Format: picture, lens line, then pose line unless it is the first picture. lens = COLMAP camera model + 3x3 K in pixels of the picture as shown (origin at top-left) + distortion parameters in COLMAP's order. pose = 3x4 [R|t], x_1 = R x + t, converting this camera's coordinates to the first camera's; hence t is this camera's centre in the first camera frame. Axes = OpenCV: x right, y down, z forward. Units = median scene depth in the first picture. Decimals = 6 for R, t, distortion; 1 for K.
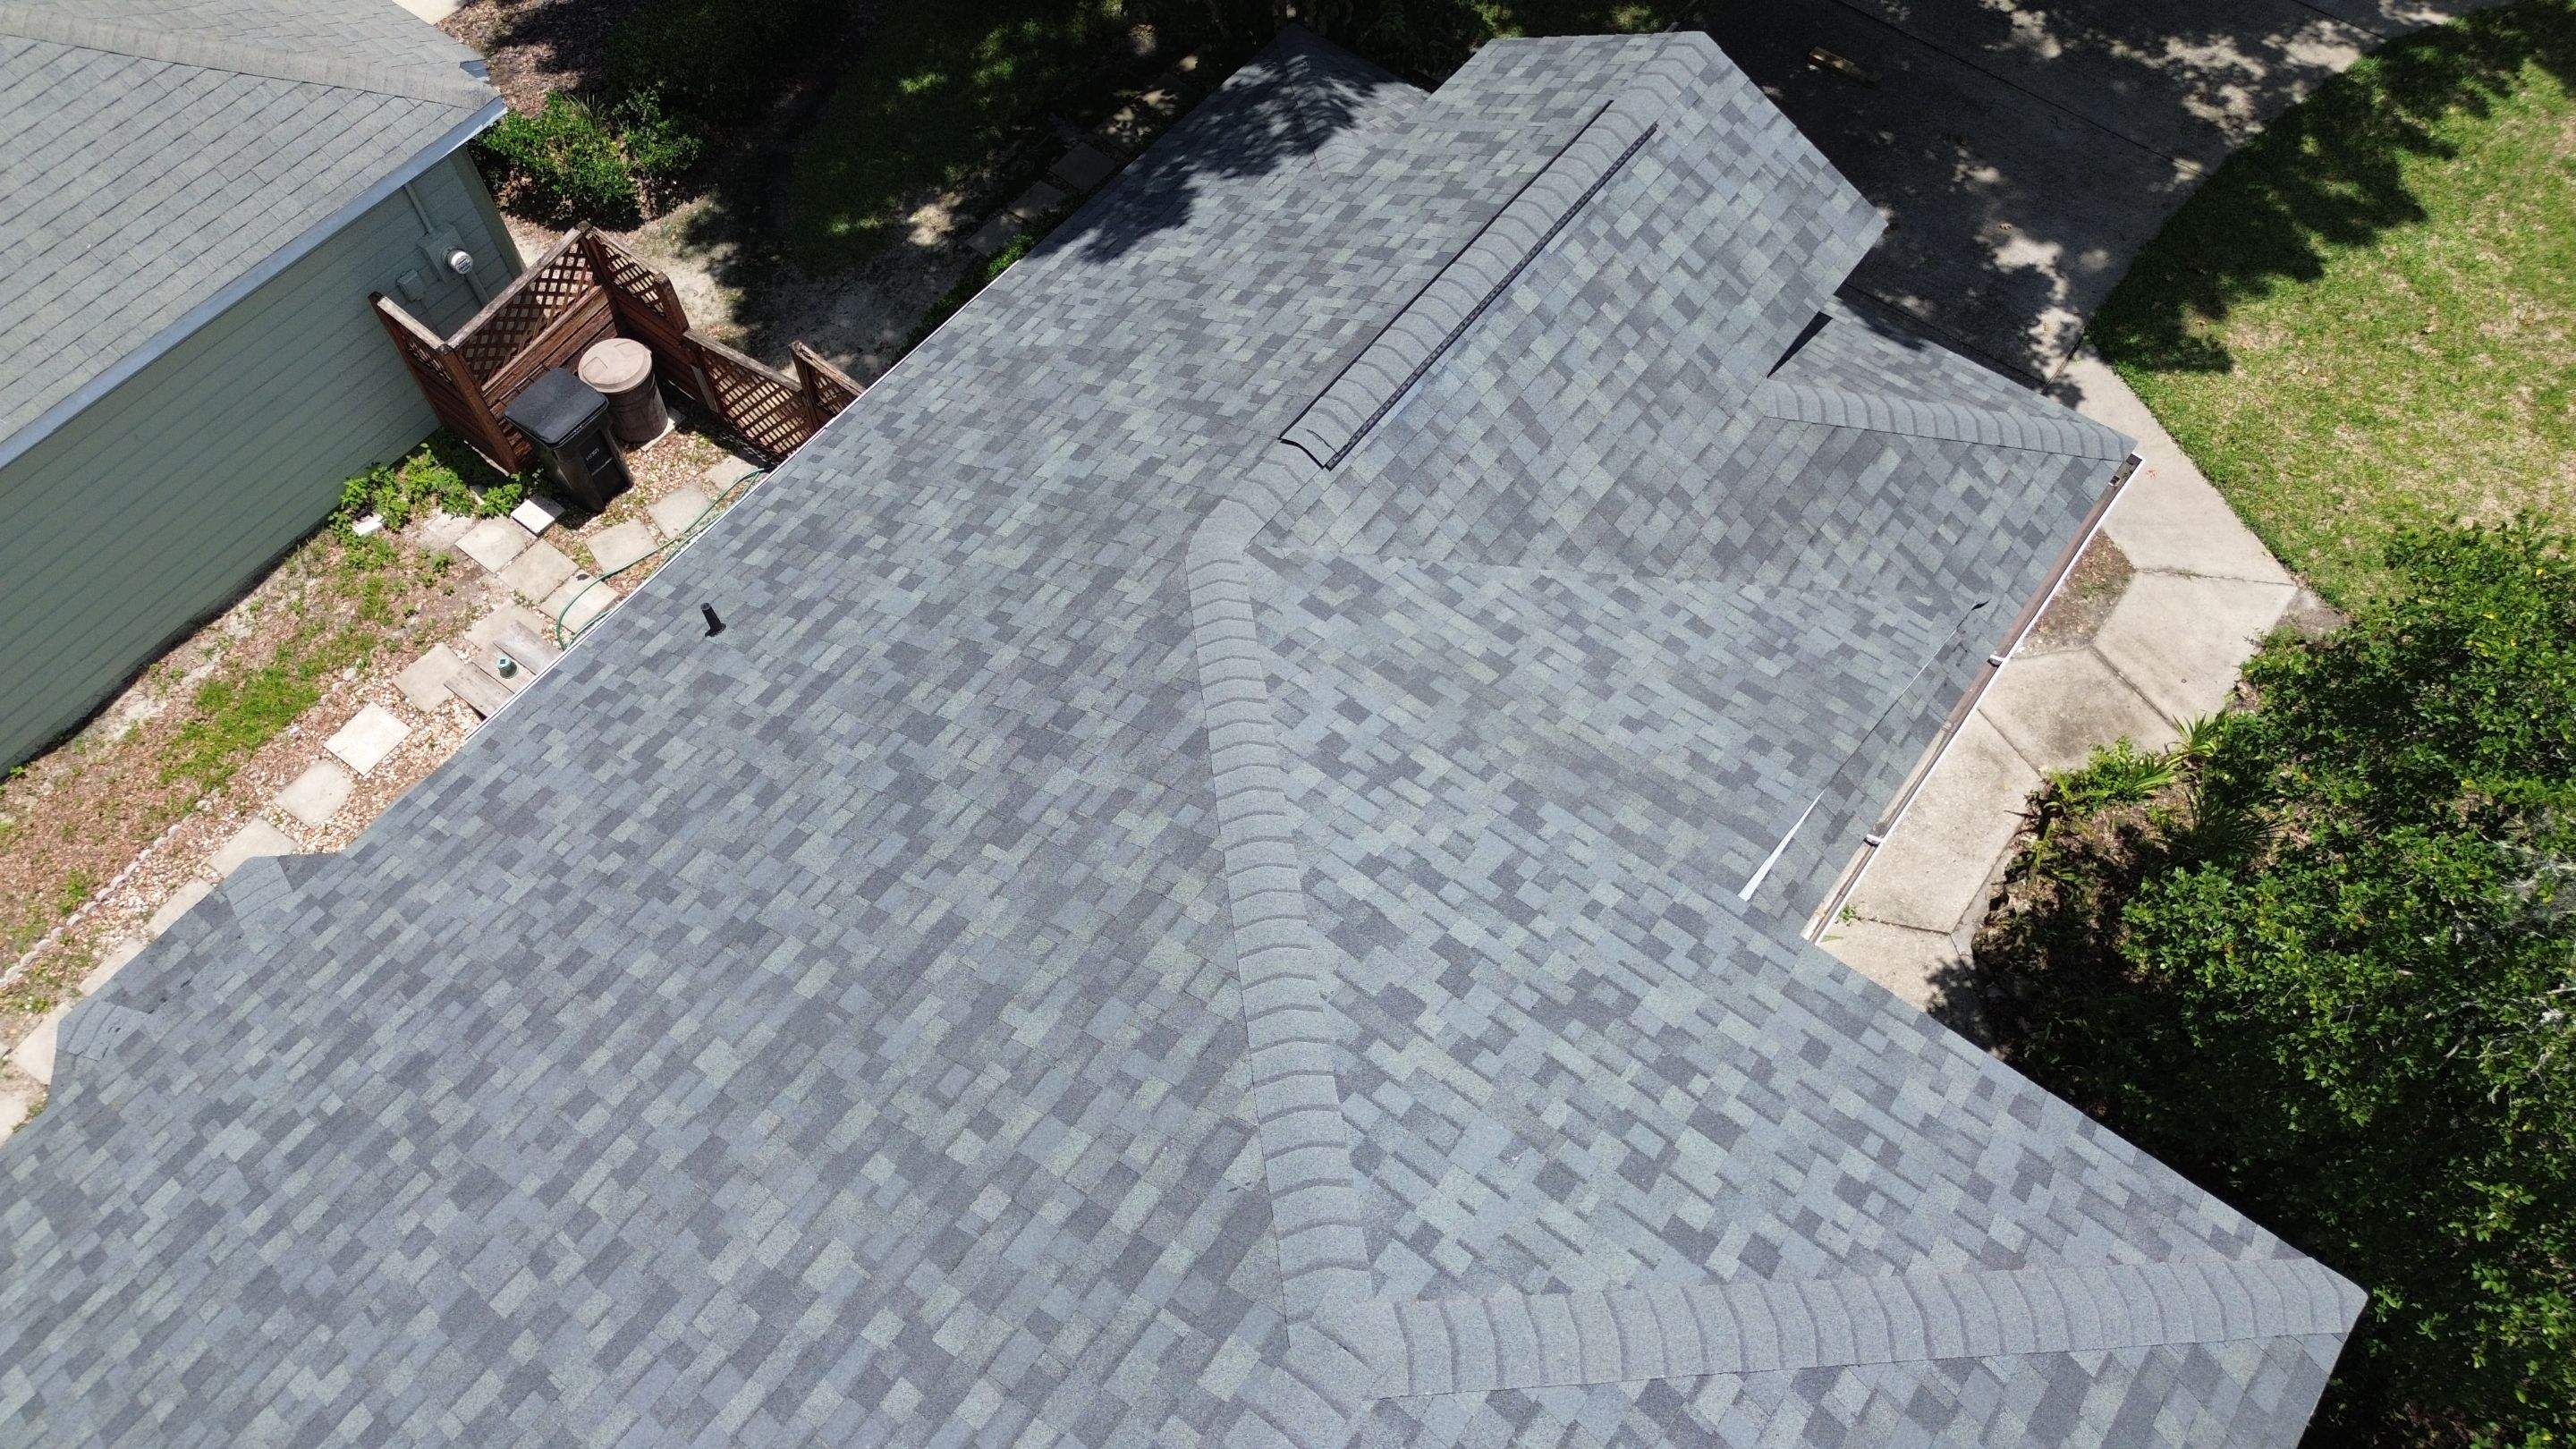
lens RADIAL K [[1825.8, 0, 1297.0], [0, 1825.8, 720.8], [0, 0, 1]] dist [0.072030, -0.069561]
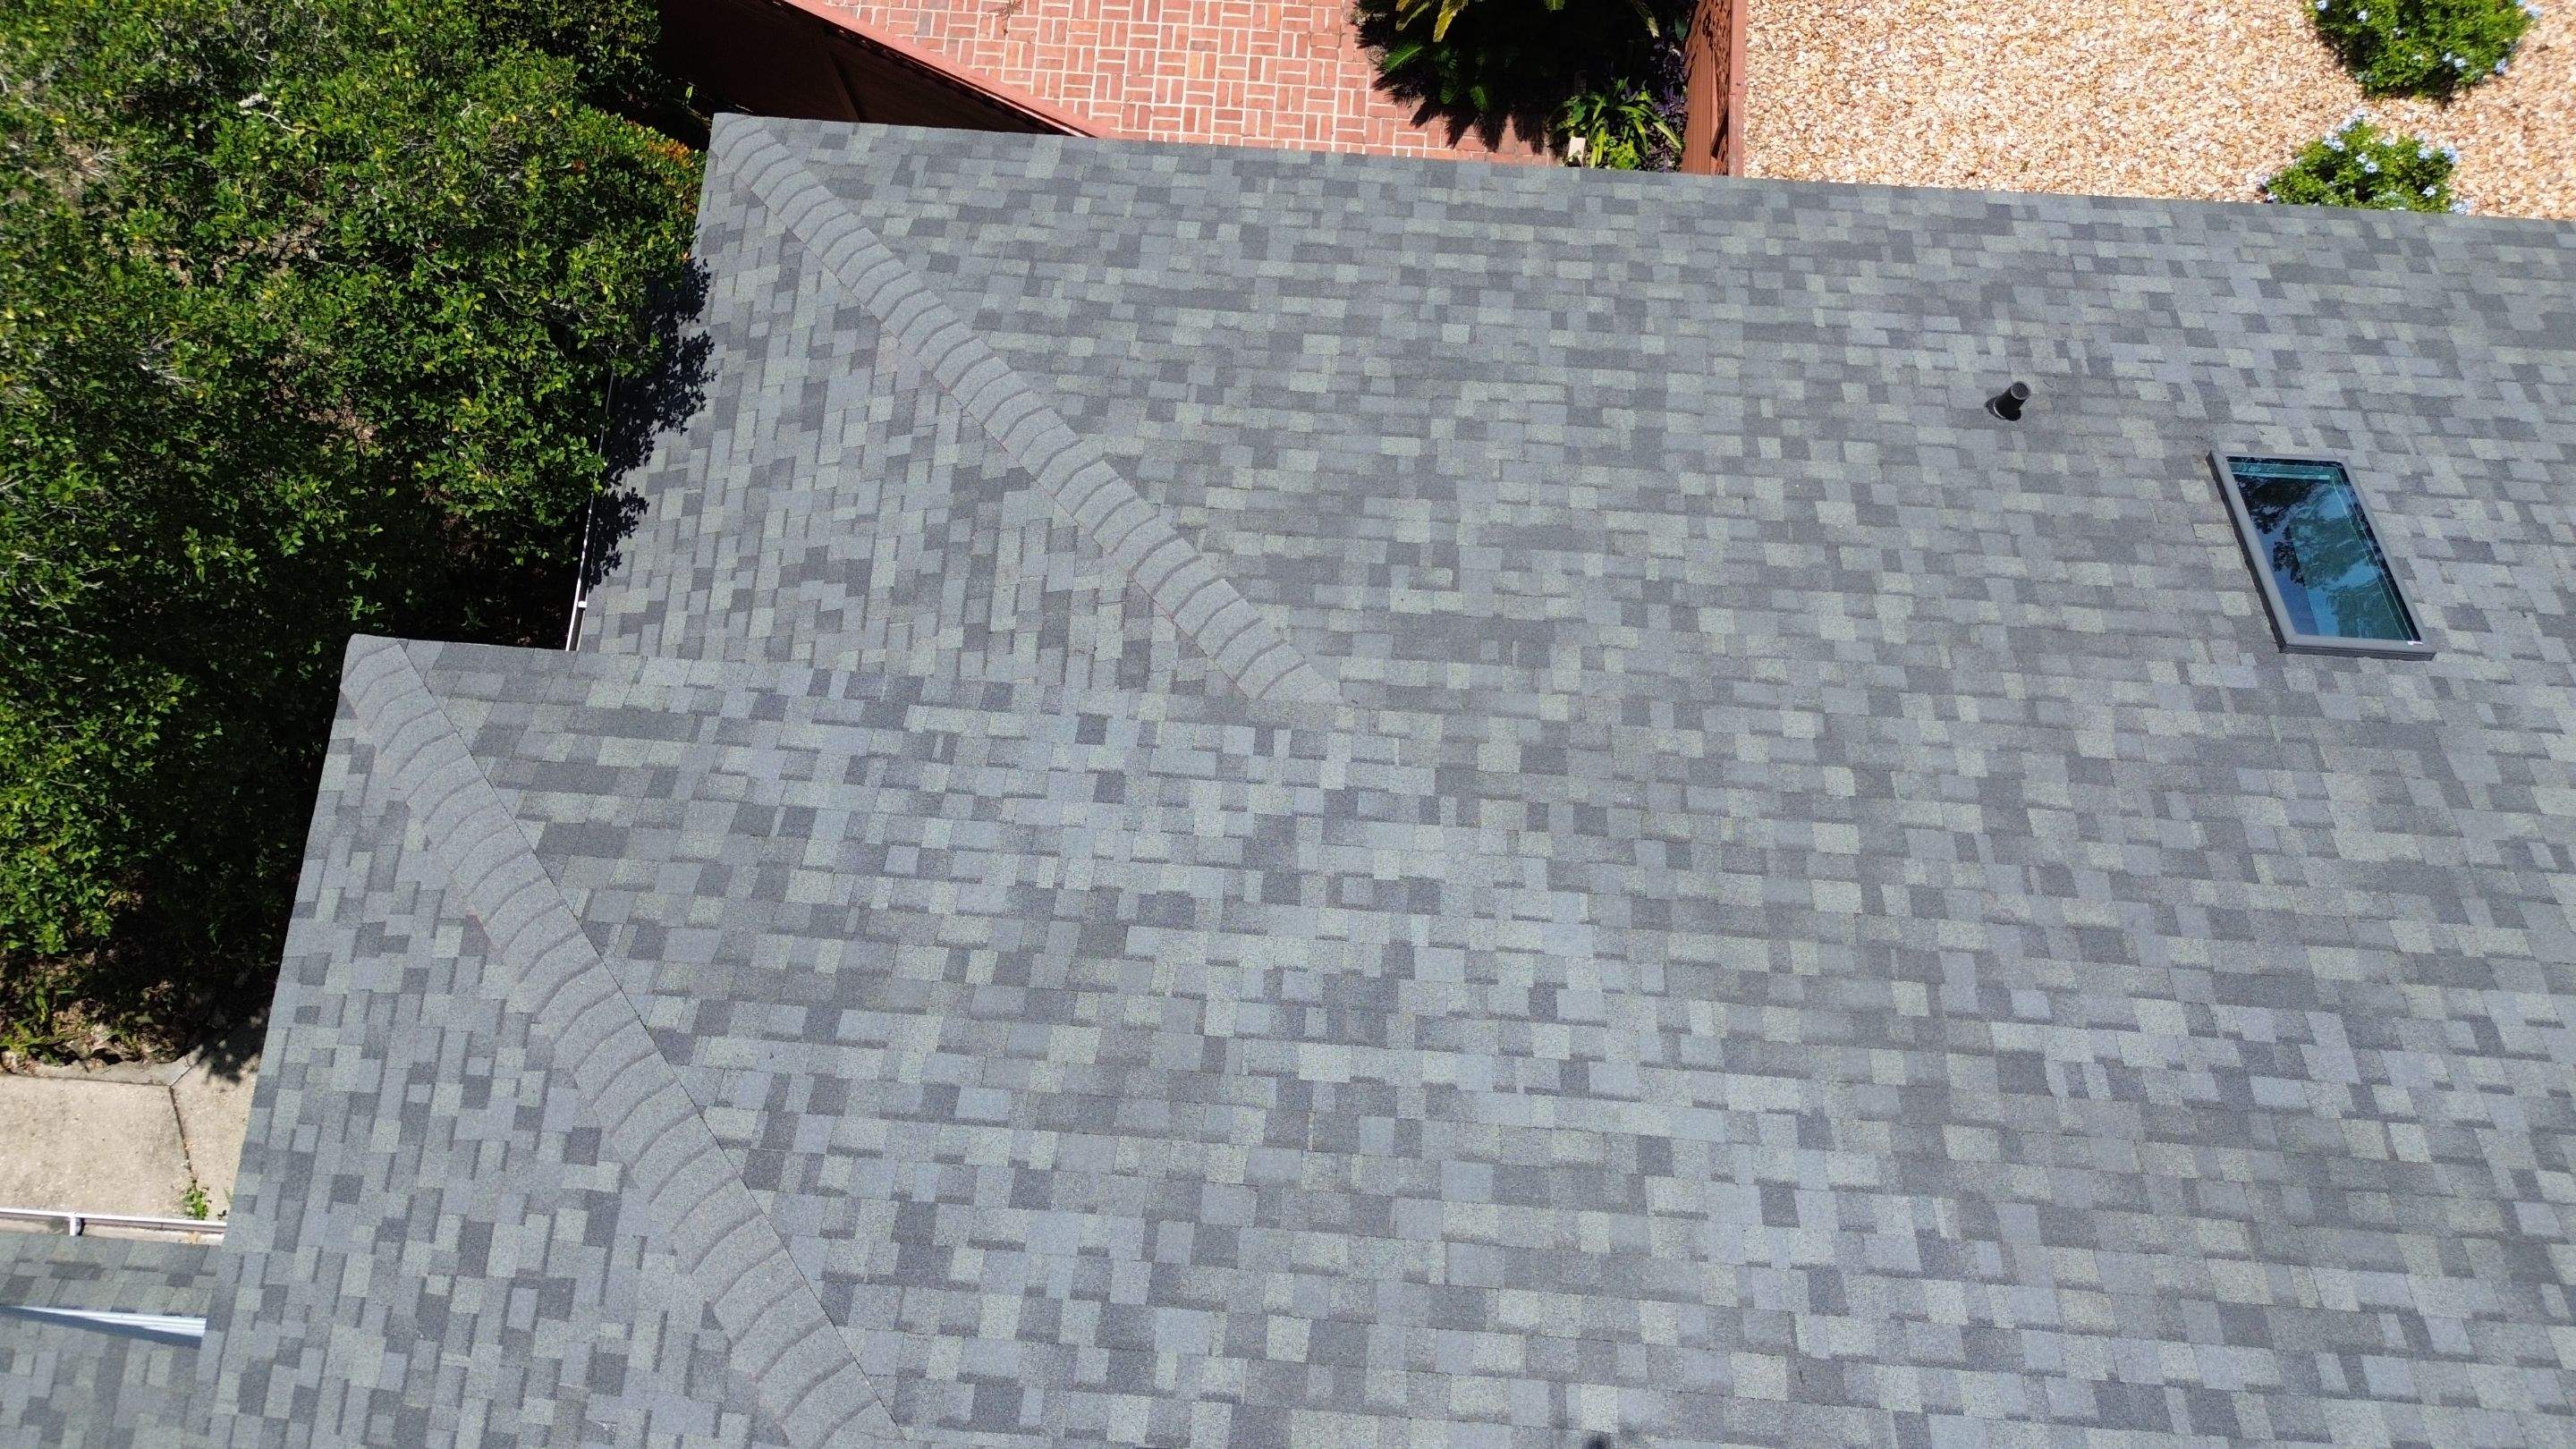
lens RADIAL K [[1825.8, 0, 1297.0], [0, 1825.8, 720.8], [0, 0, 1]] dist [0.072030, -0.069561]
pose [[-0.546905, -0.811349, 0.206416, 0.017975], [0.722851, -0.333246, 0.605338, 0.032640], [-0.422353, 0.480270, 0.768738, -0.012108]]
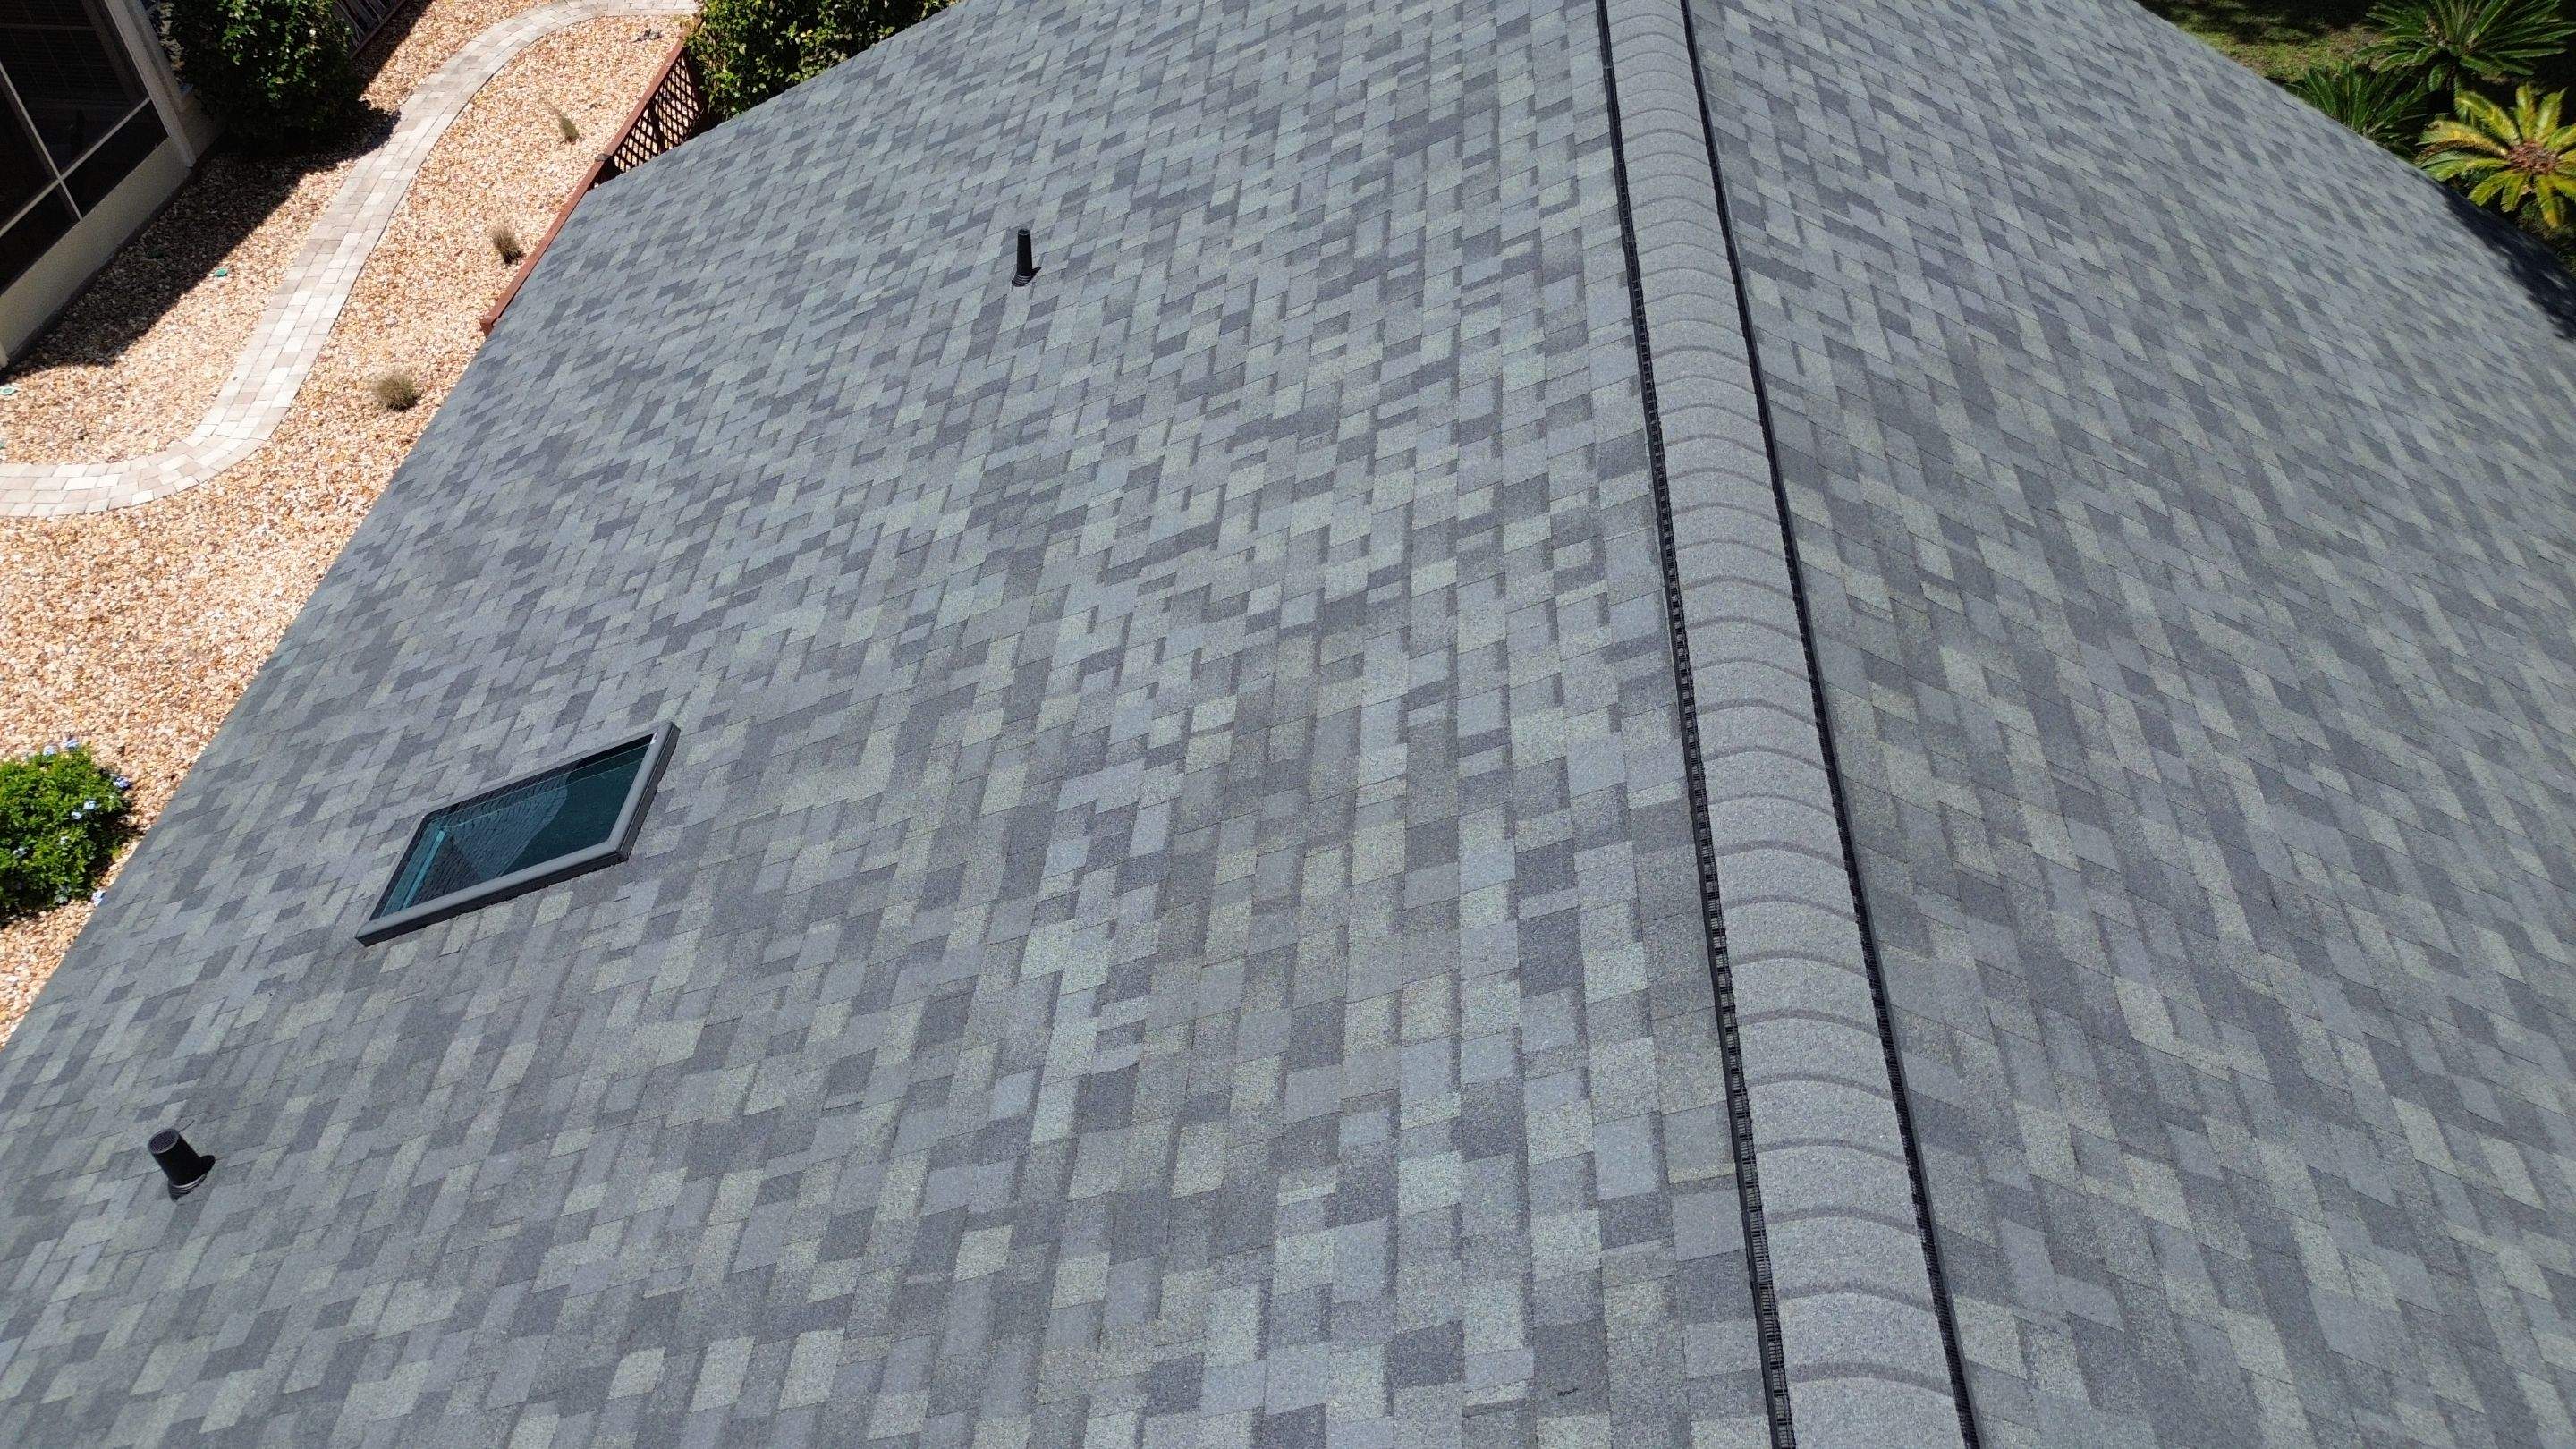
lens RADIAL K [[1821.1, 0, 1298.9], [0, 1821.1, 727.0], [0, 0, 1]] dist [0.070814, -0.065111]
pose [[-0.833775, 0.397442, -0.383222, 0.005771], [-0.468660, -0.142577, 0.871797, 0.182565], [0.291850, 0.906483, 0.305142, 0.250334]]
